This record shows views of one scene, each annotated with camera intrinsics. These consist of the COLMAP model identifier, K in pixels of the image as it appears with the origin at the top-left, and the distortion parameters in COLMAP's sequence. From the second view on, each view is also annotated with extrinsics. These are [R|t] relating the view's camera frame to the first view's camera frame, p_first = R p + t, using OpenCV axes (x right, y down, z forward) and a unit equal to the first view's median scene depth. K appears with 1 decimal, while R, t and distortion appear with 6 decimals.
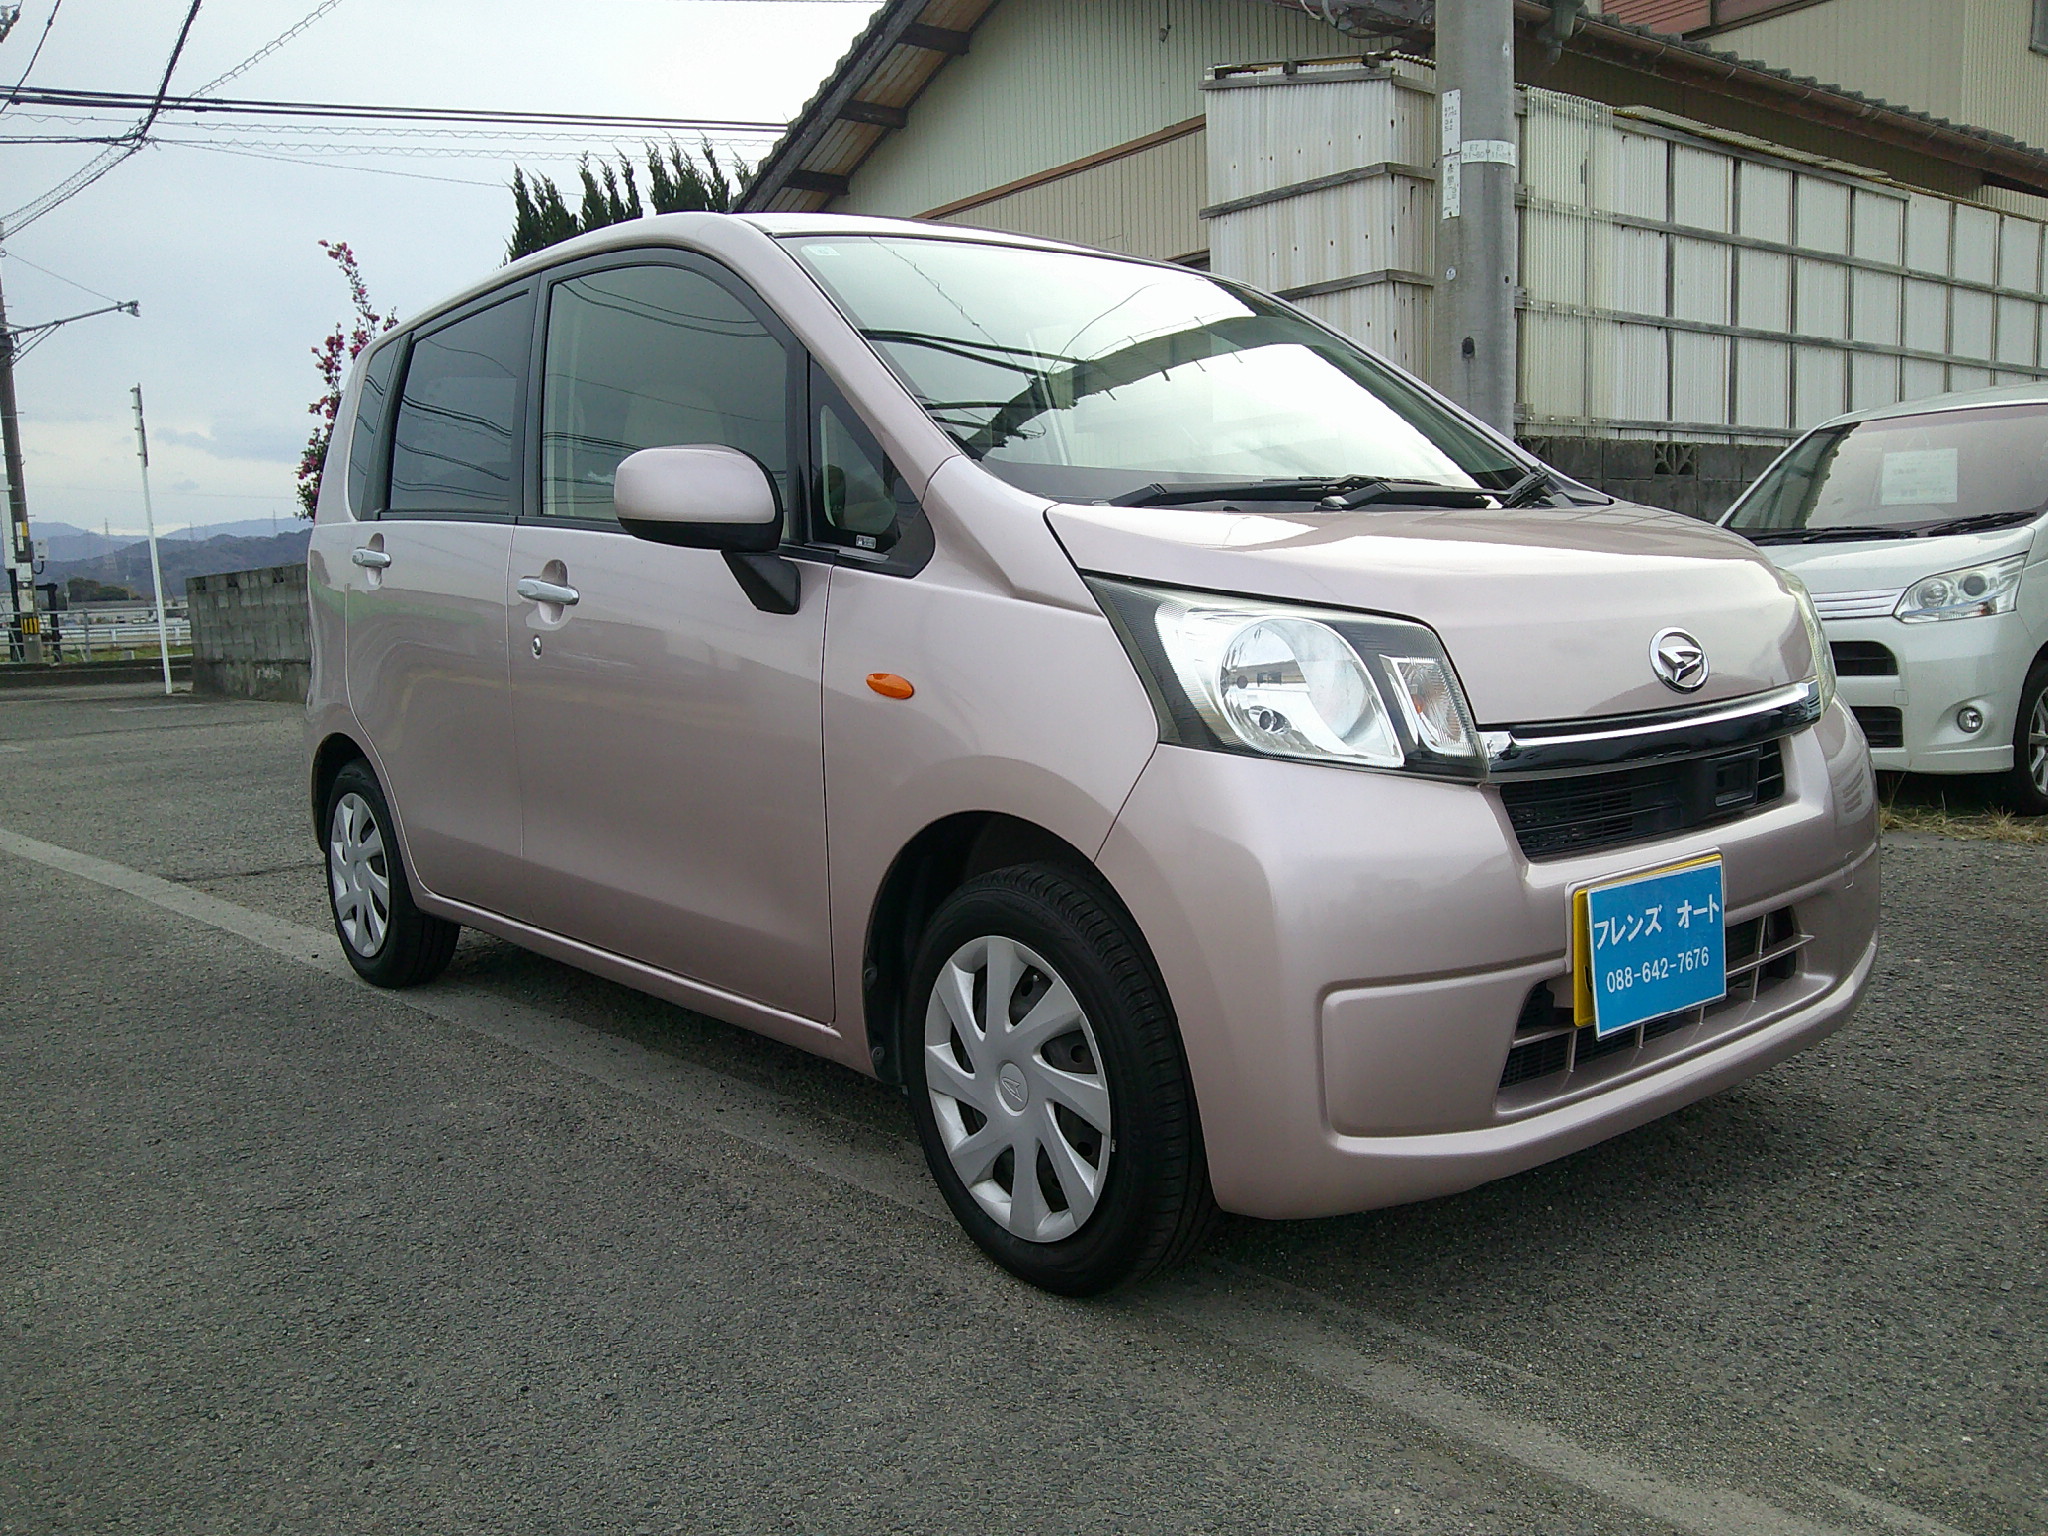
lens RADIAL K [[1662.2, 0, 1109.3], [0, 1662.2, 769.7], [0, 0, 1]] dist [-0.002776, -0.076104]
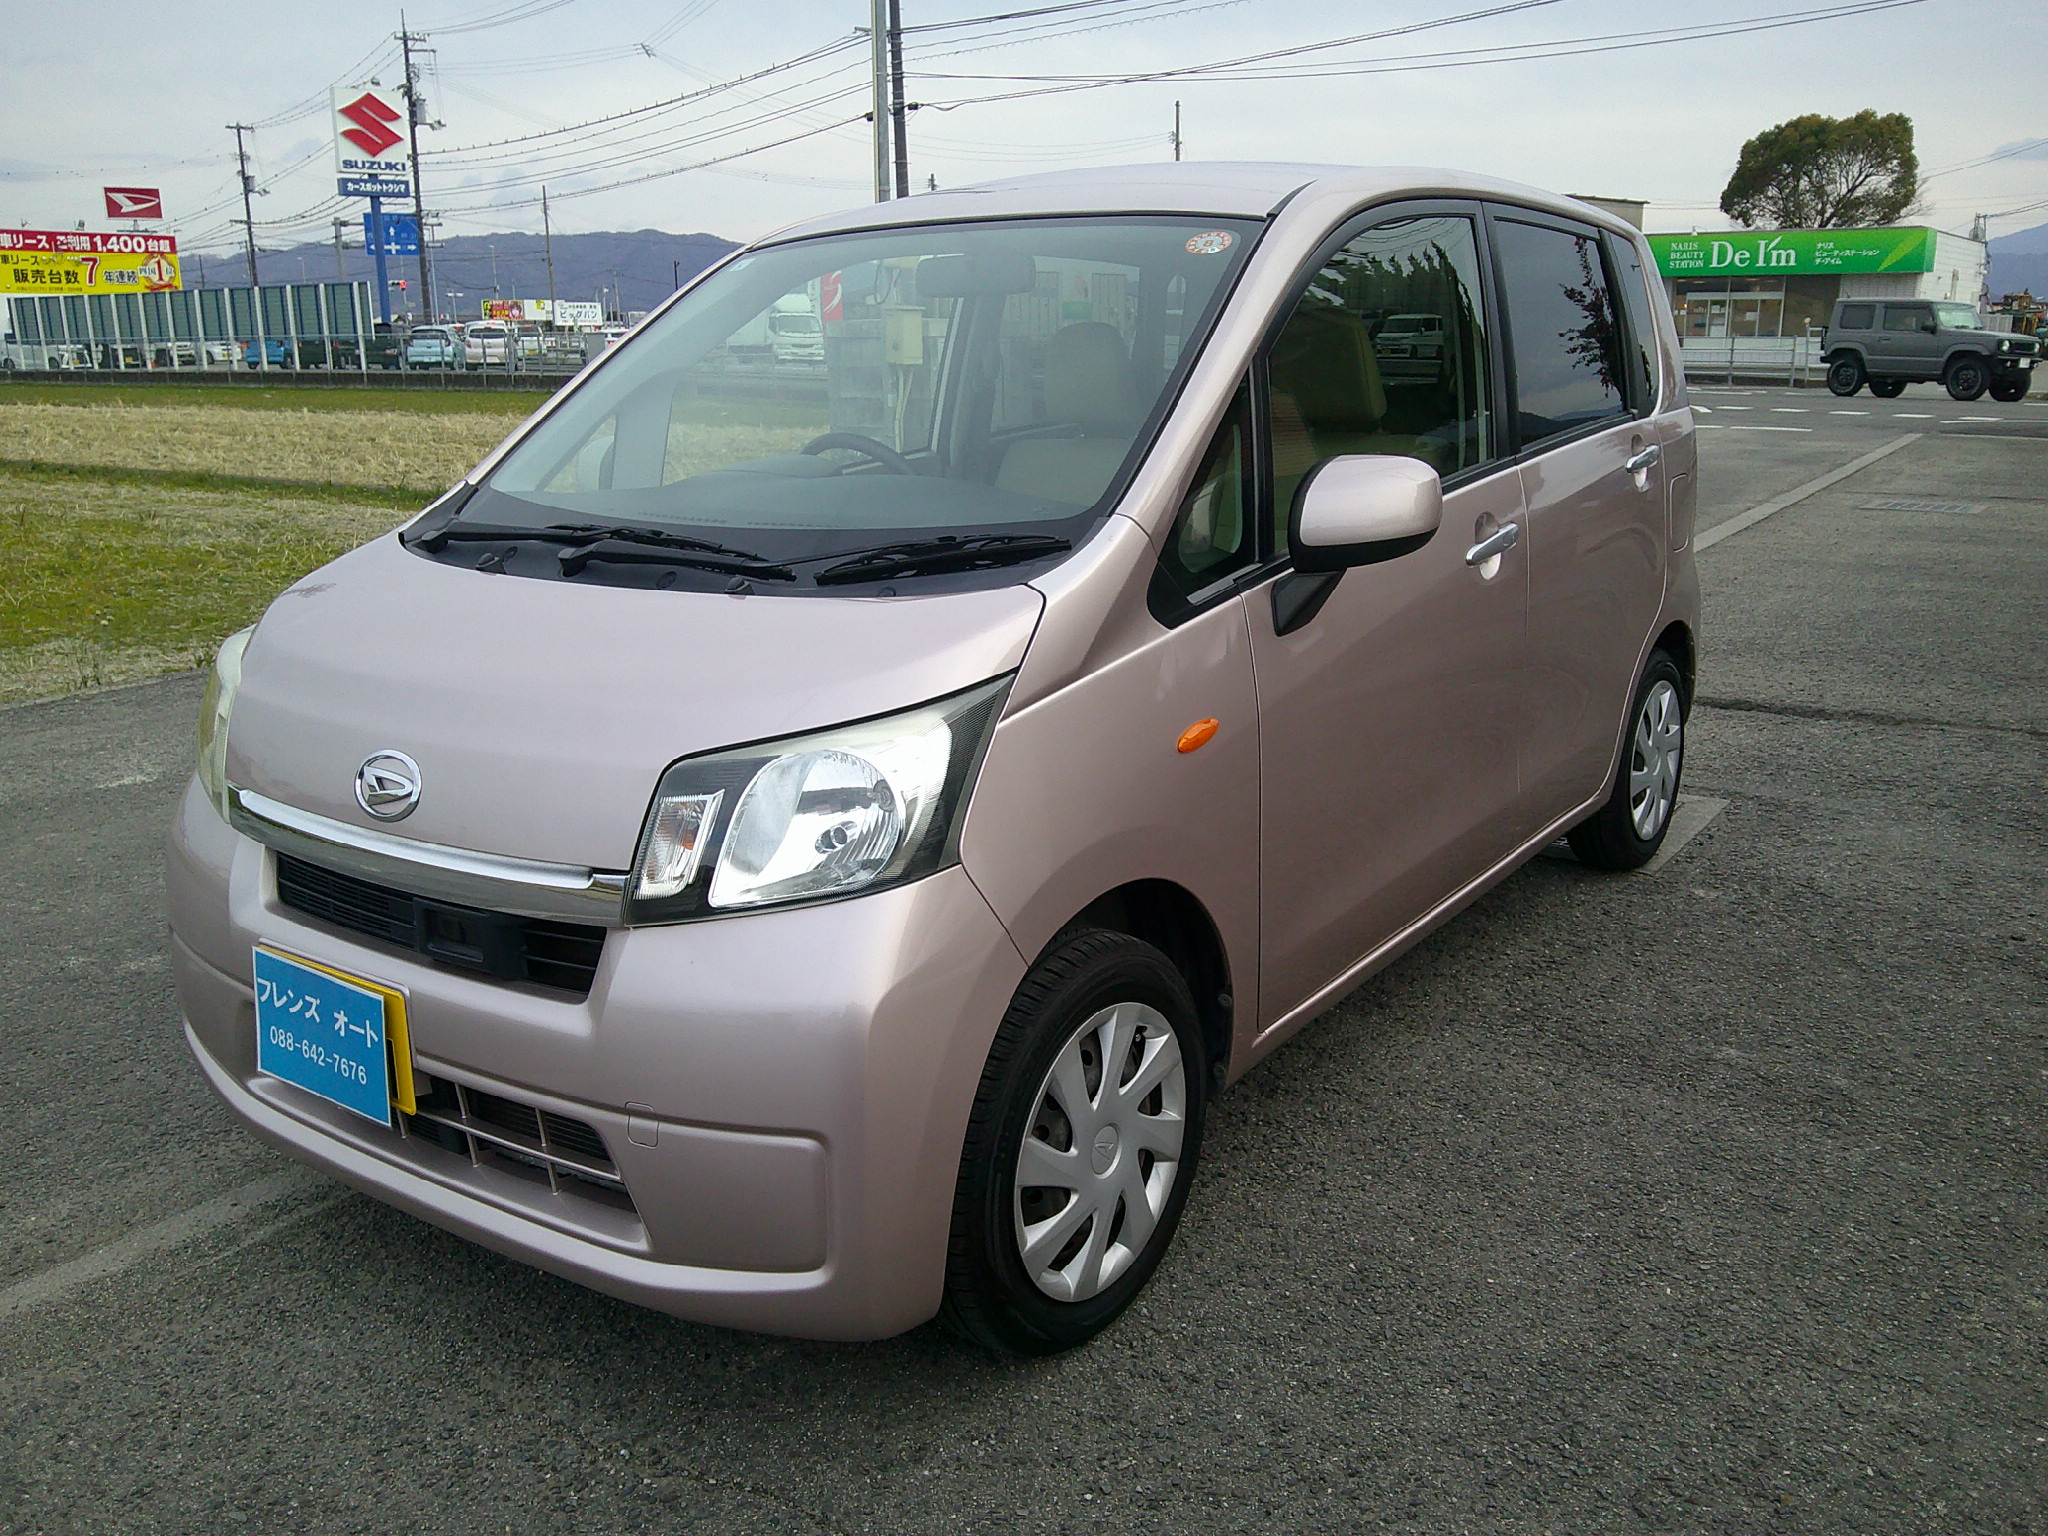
lens RADIAL K [[1664.8, 0, 1023.7], [0, 1664.8, 778.4], [0, 0, 1]] dist [-0.002647, -0.053694]
pose [[0.255846, 0.268277, -0.928747, 1.370417], [-0.104397, 0.962771, 0.249346, -0.359328], [0.961064, 0.033164, 0.274328, 1.118317]]
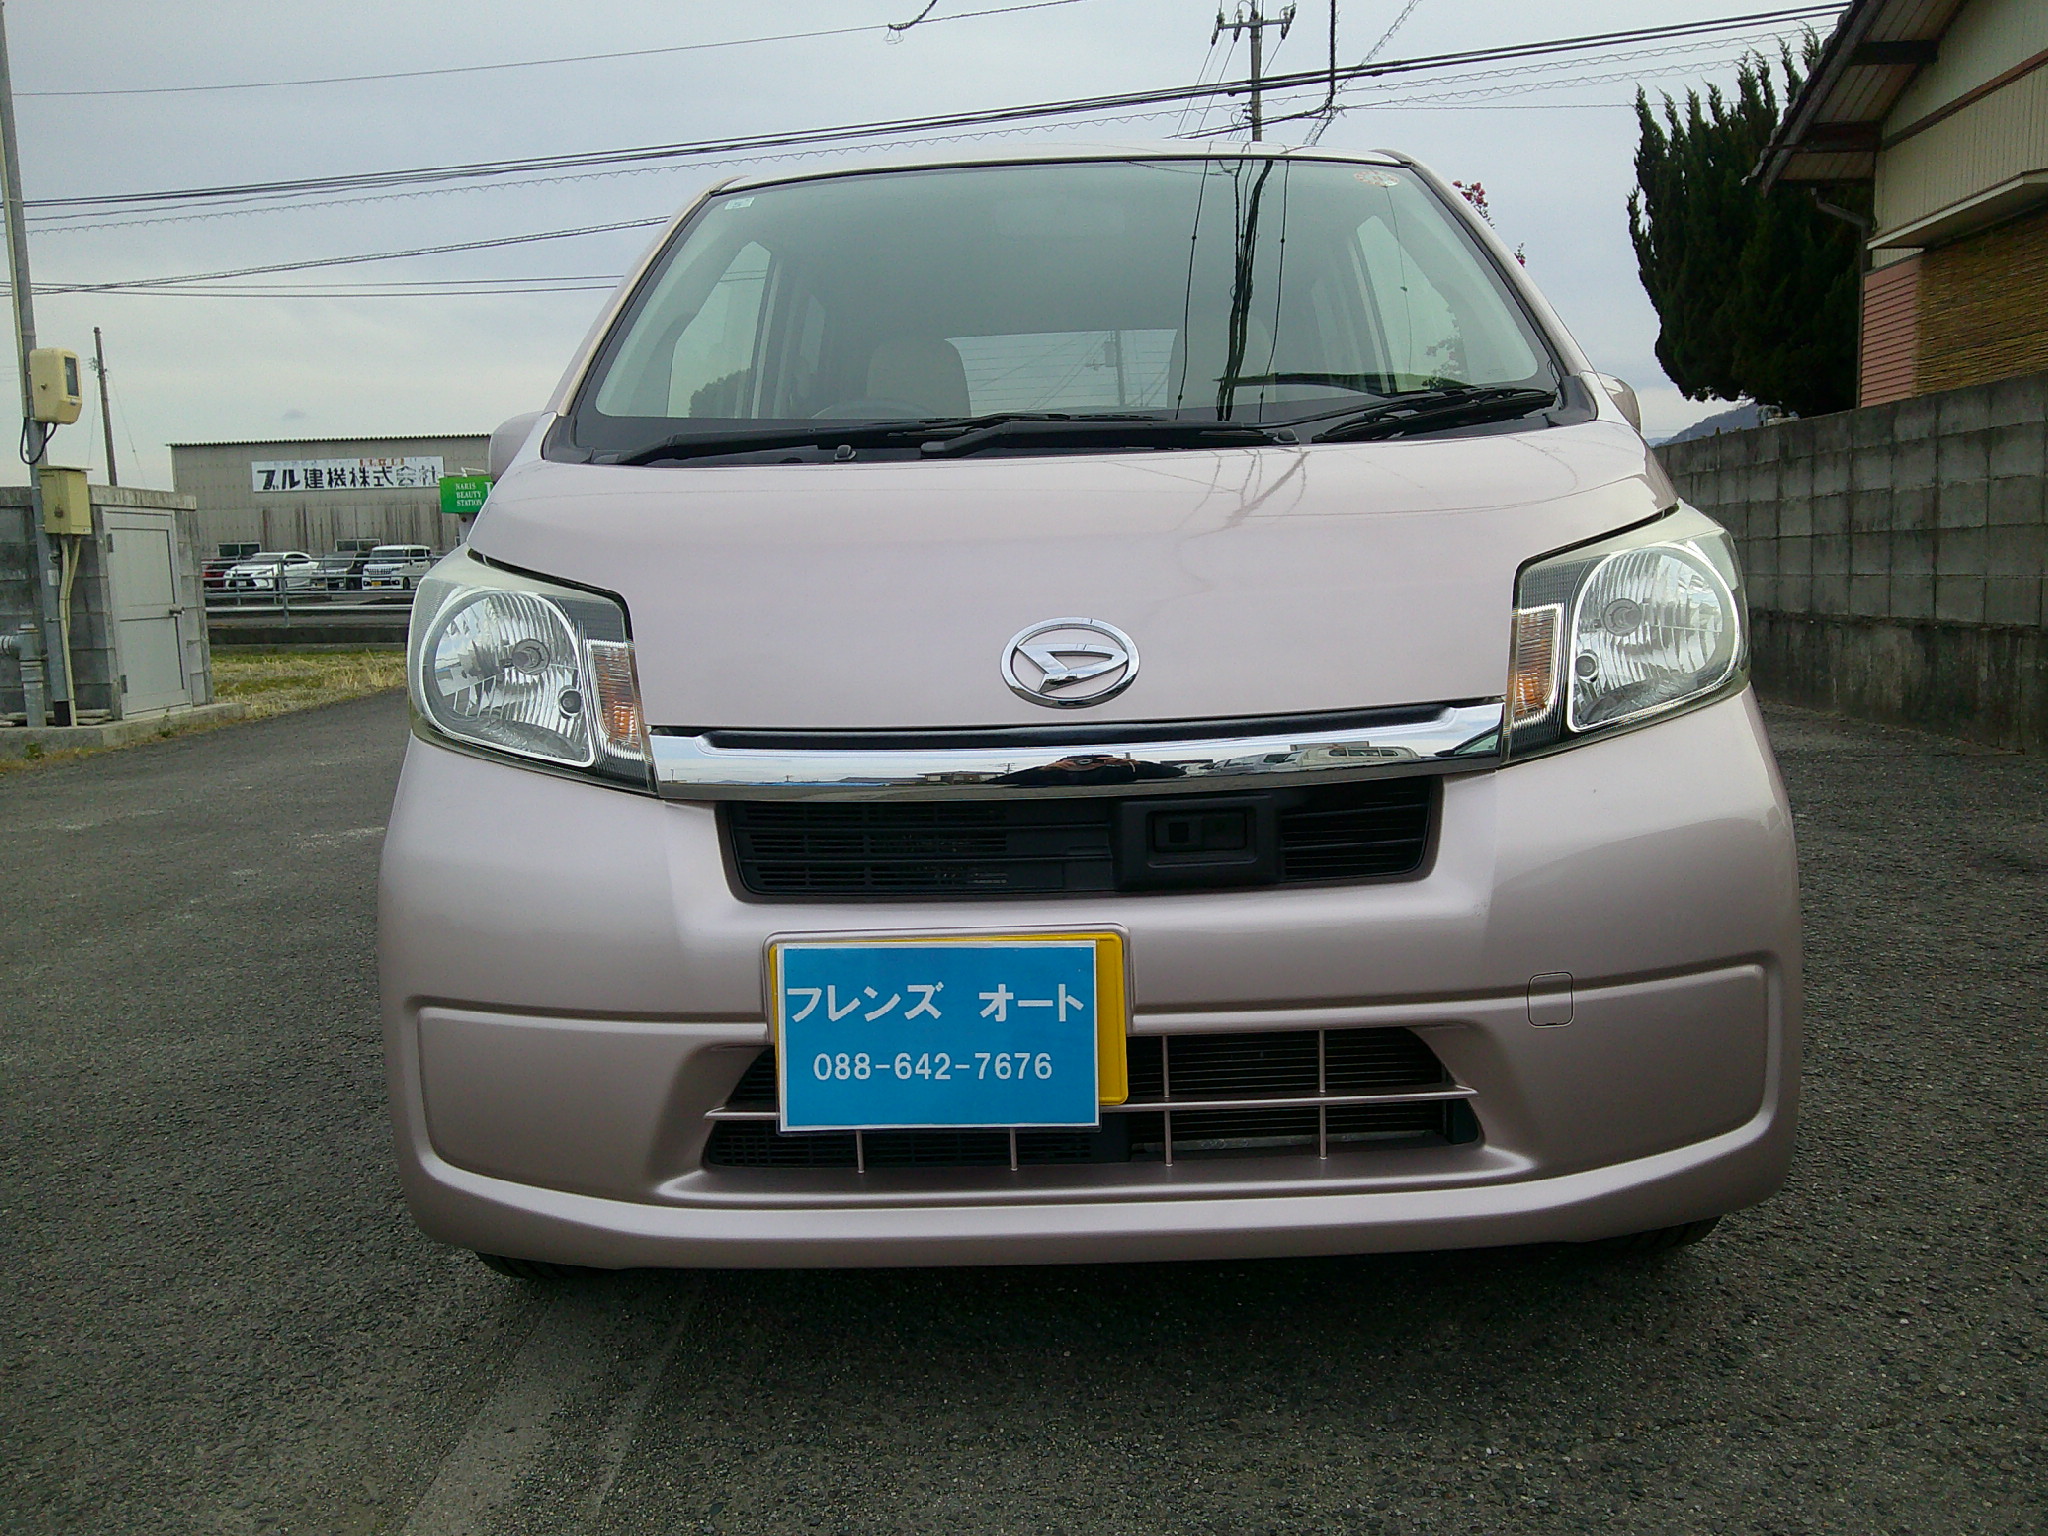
lens RADIAL K [[1697.8, 0, 1031.8], [0, 1697.8, 770.3], [0, 0, 1]] dist [-0.002189, -0.032345]
pose [[0.748312, 0.088230, -0.657453, 0.847328], [-0.065563, 0.996100, 0.059052, -0.062095], [0.660099, -0.001084, 0.751178, 0.440415]]
